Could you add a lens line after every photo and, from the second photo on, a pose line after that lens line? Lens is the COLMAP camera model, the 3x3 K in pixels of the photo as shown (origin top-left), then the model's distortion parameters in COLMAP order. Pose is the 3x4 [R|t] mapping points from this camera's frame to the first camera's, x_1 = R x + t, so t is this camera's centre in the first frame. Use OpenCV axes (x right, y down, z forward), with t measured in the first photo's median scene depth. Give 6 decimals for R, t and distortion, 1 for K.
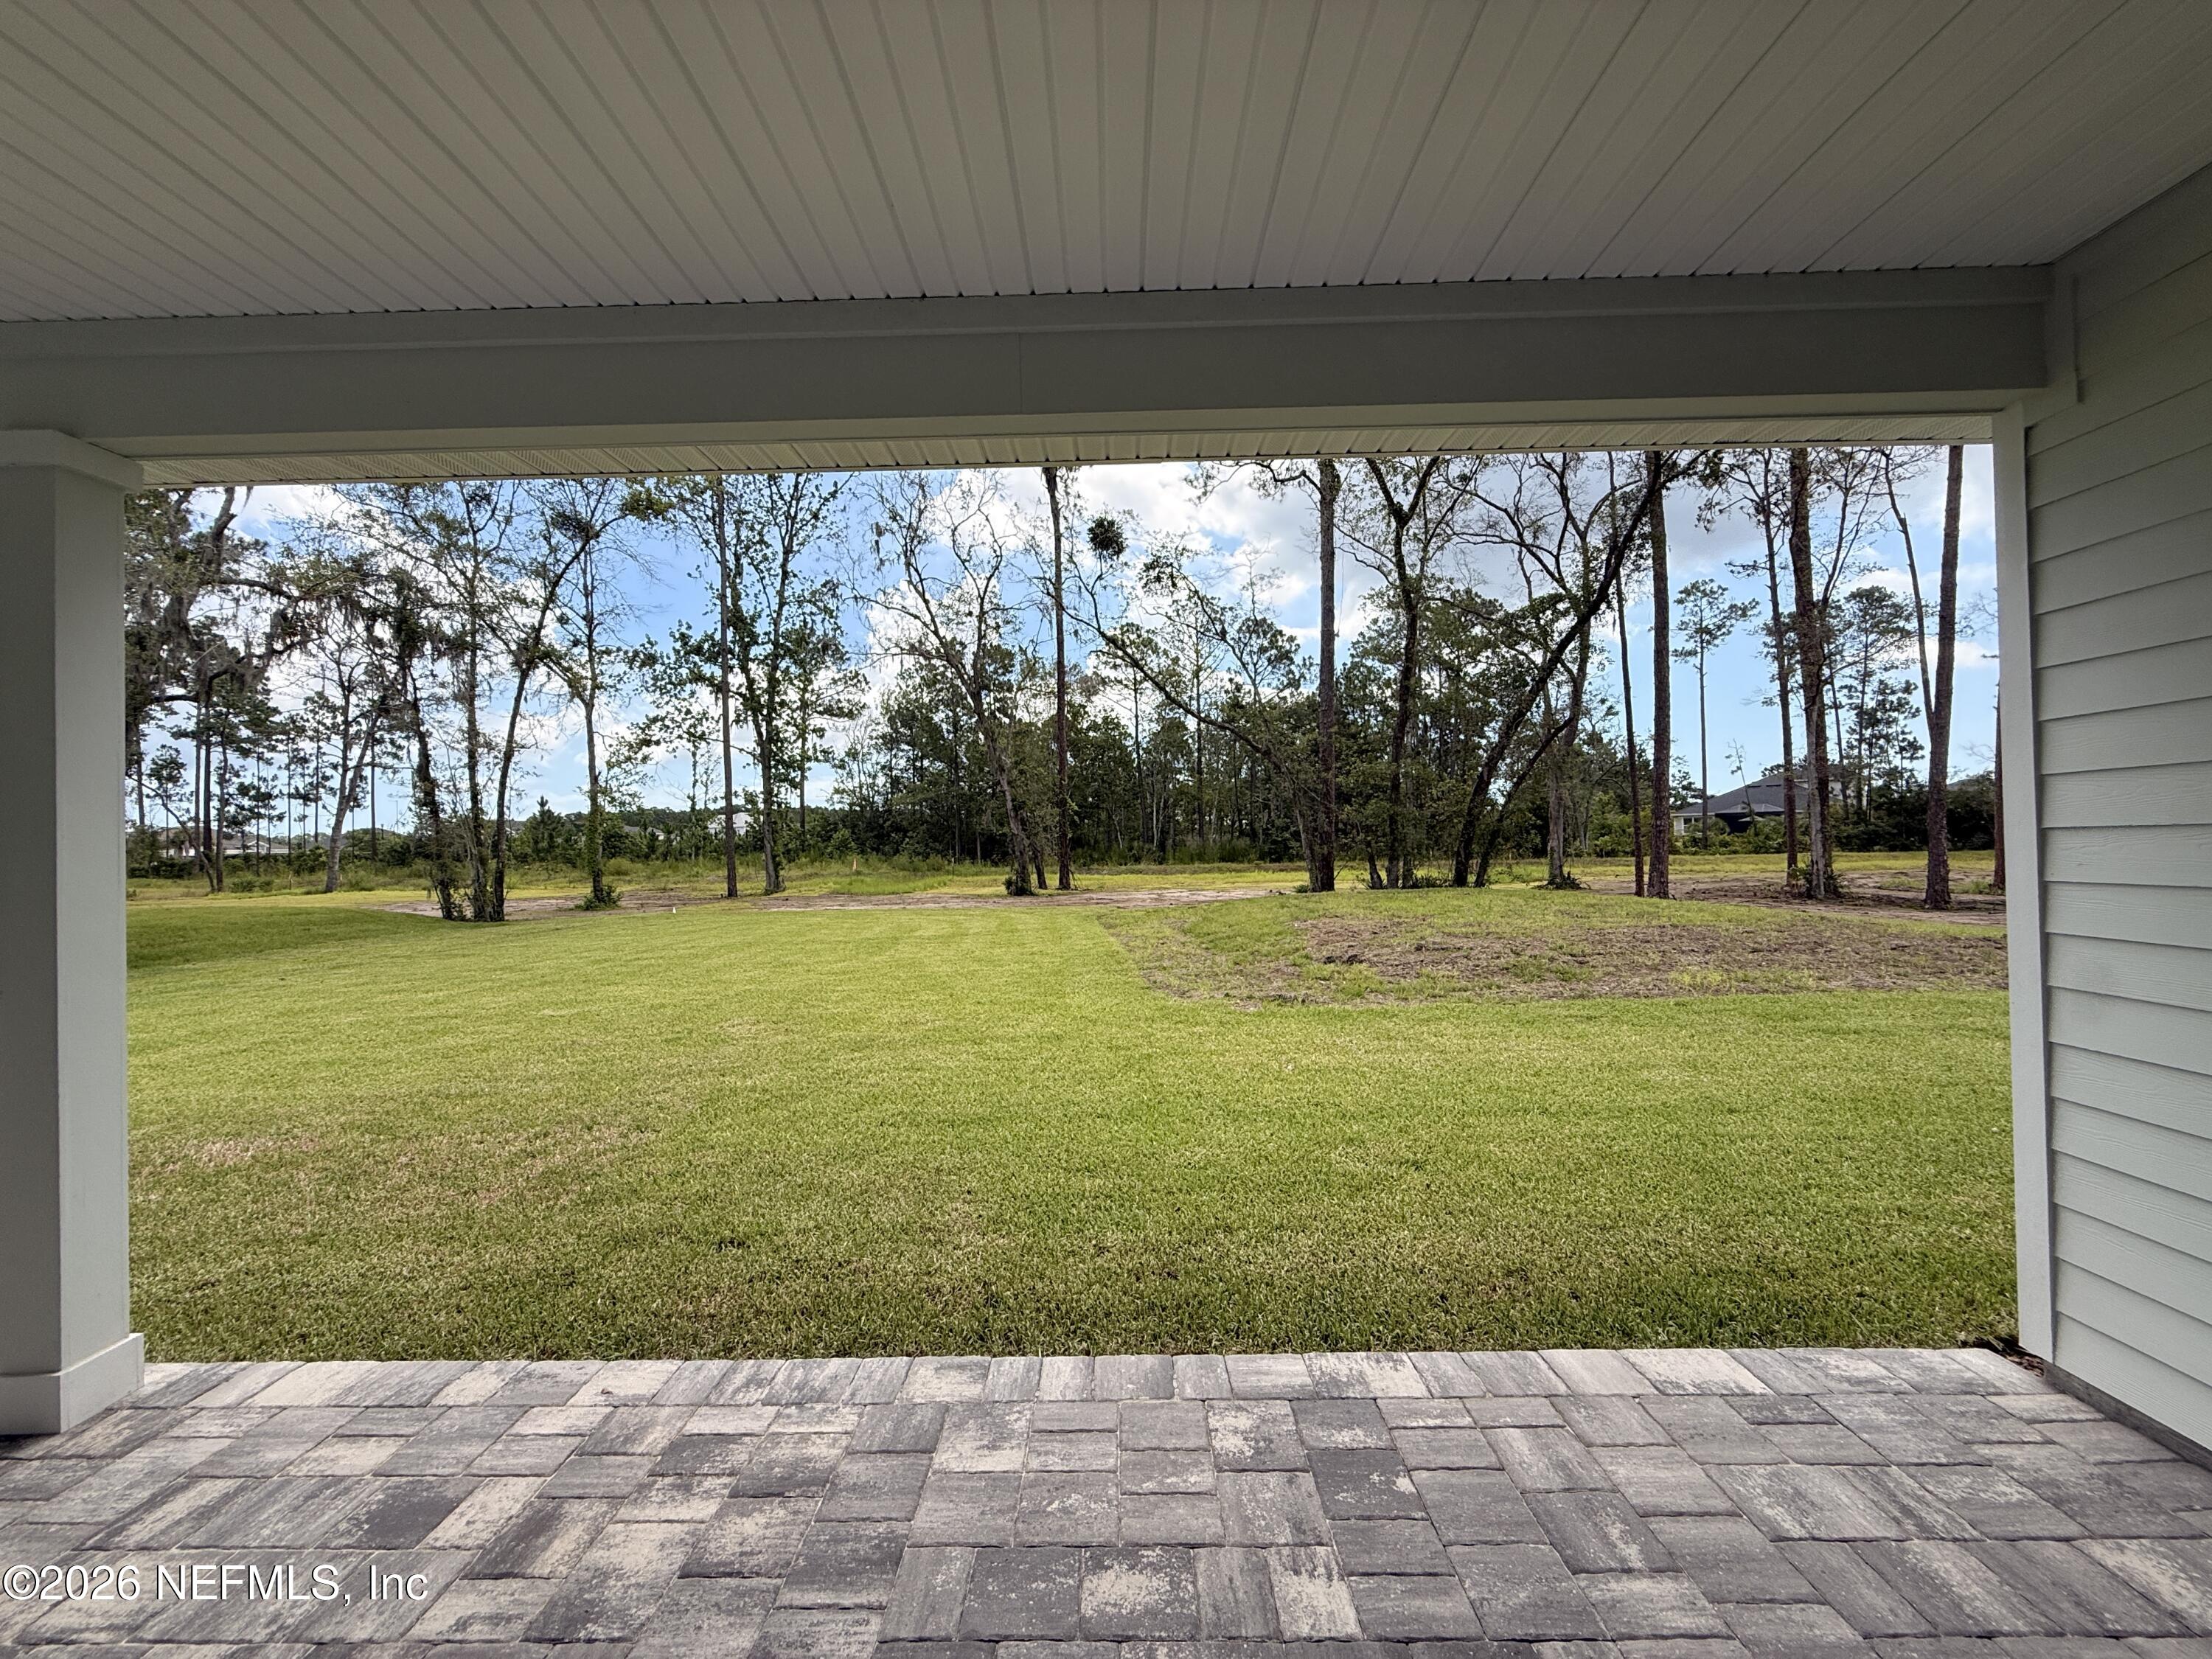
lens RADIAL K [[884.2, 0, 1094.2], [0, 884.2, 828.1], [0, 0, 1]] dist [0.002059, -0.000751]
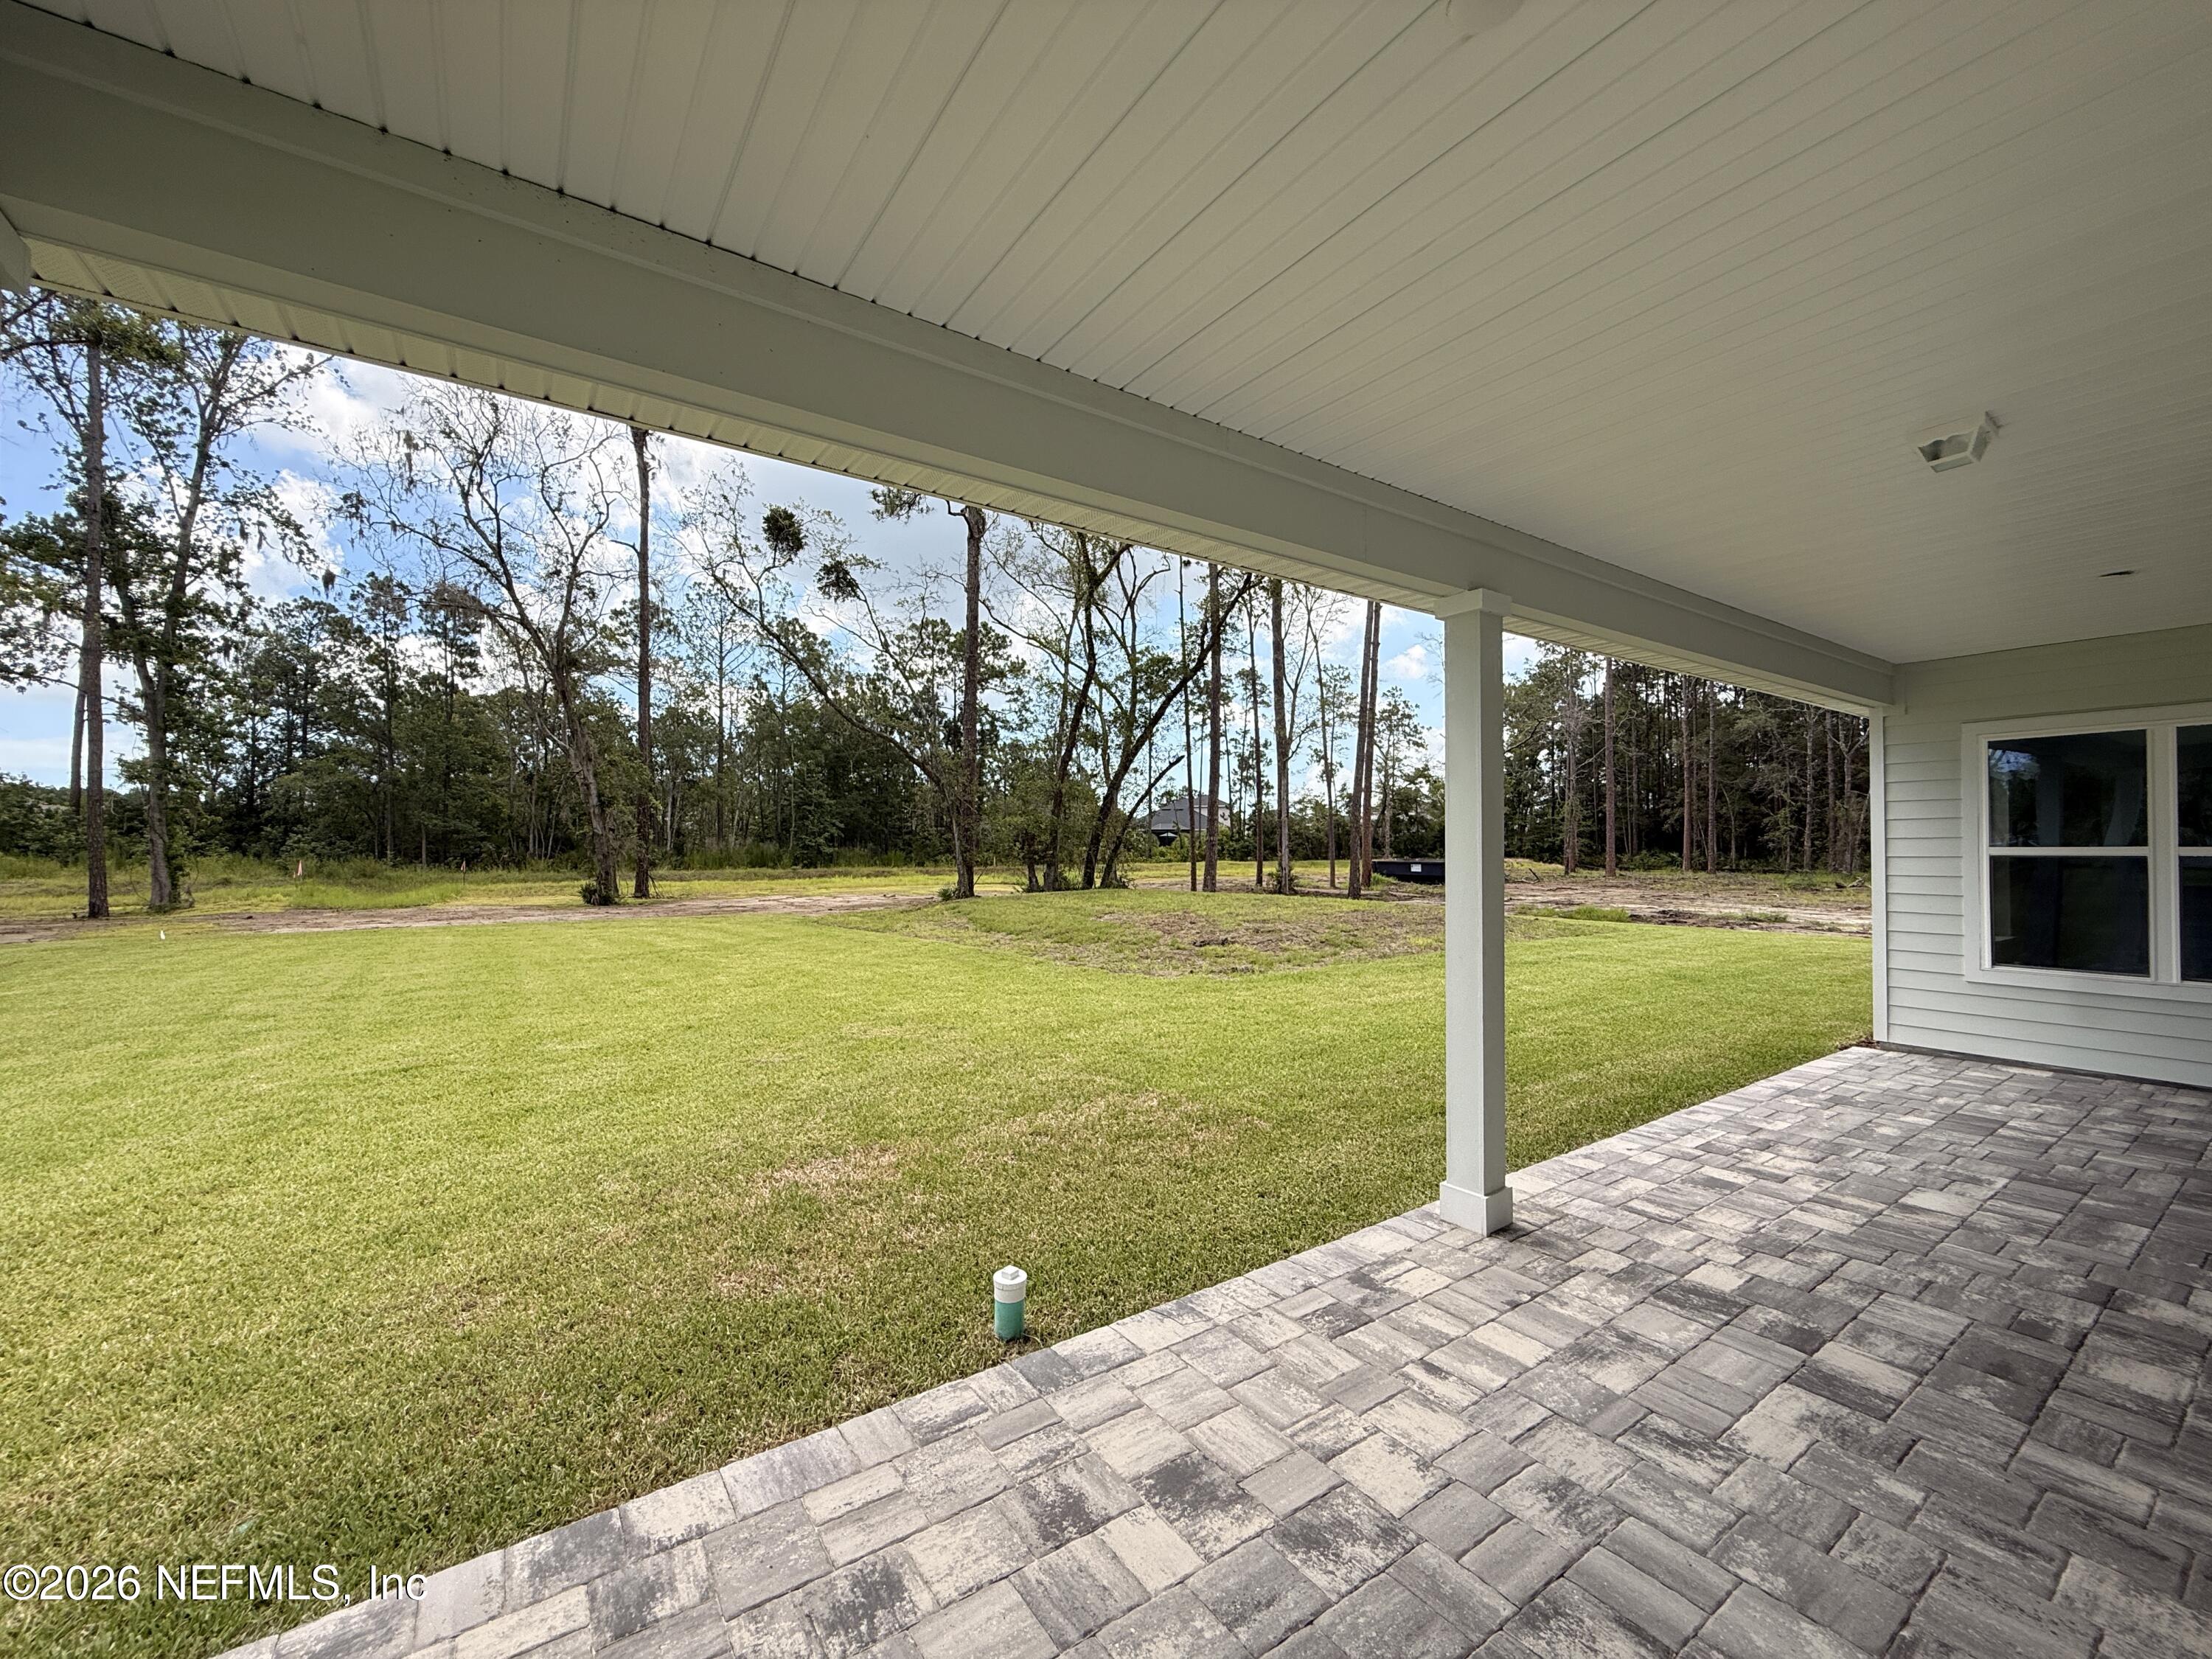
lens RADIAL K [[884.2, 0, 1100.3], [0, 884.2, 830.0], [0, 0, 1]] dist [0.002059, -0.000751]
pose [[0.817643, 0.025910, 0.575143, -0.264596], [-0.023891, 0.999653, -0.011069, 0.000581], [-0.575230, -0.004690, 0.817978, 0.011382]]
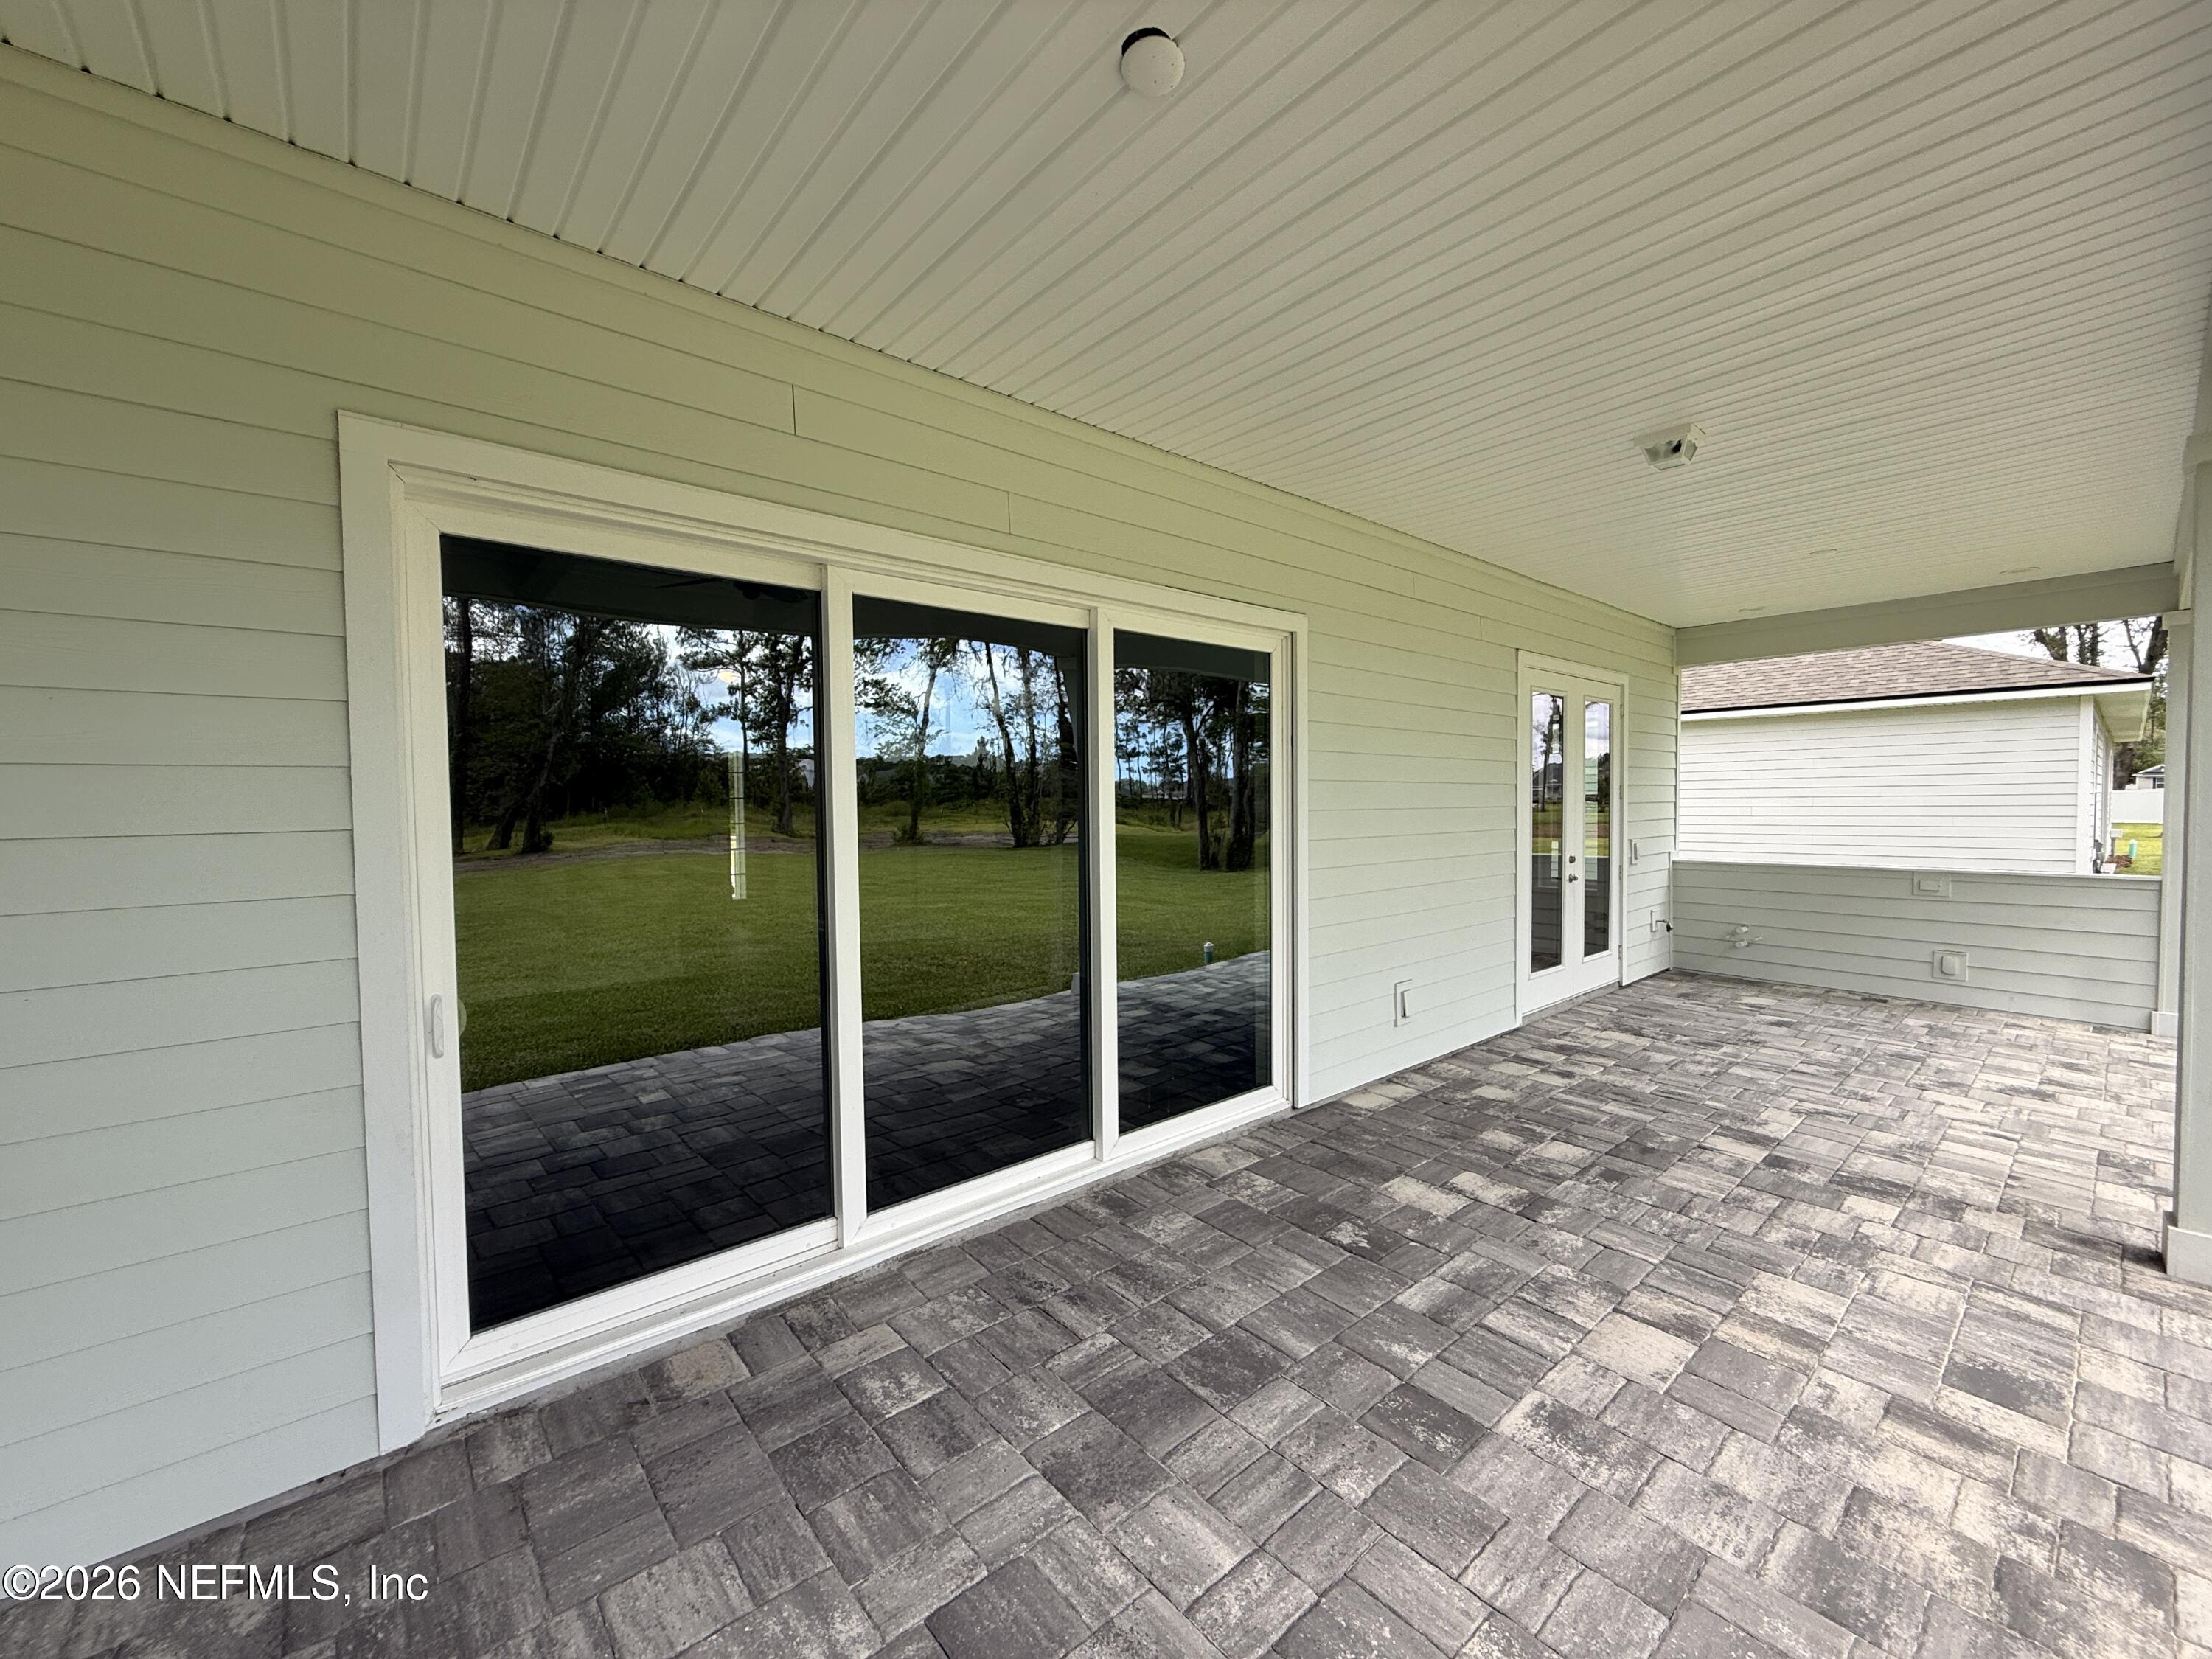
lens RADIAL K [[884.2, 0, 1111.8], [0, 884.2, 831.8], [0, 0, 1]] dist [0.002059, -0.000751]
pose [[-0.744372, 0.047704, -0.666059, 0.067592], [0.038126, 0.998854, 0.028930, -0.001507], [0.666676, -0.003859, -0.745338, 0.091377]]
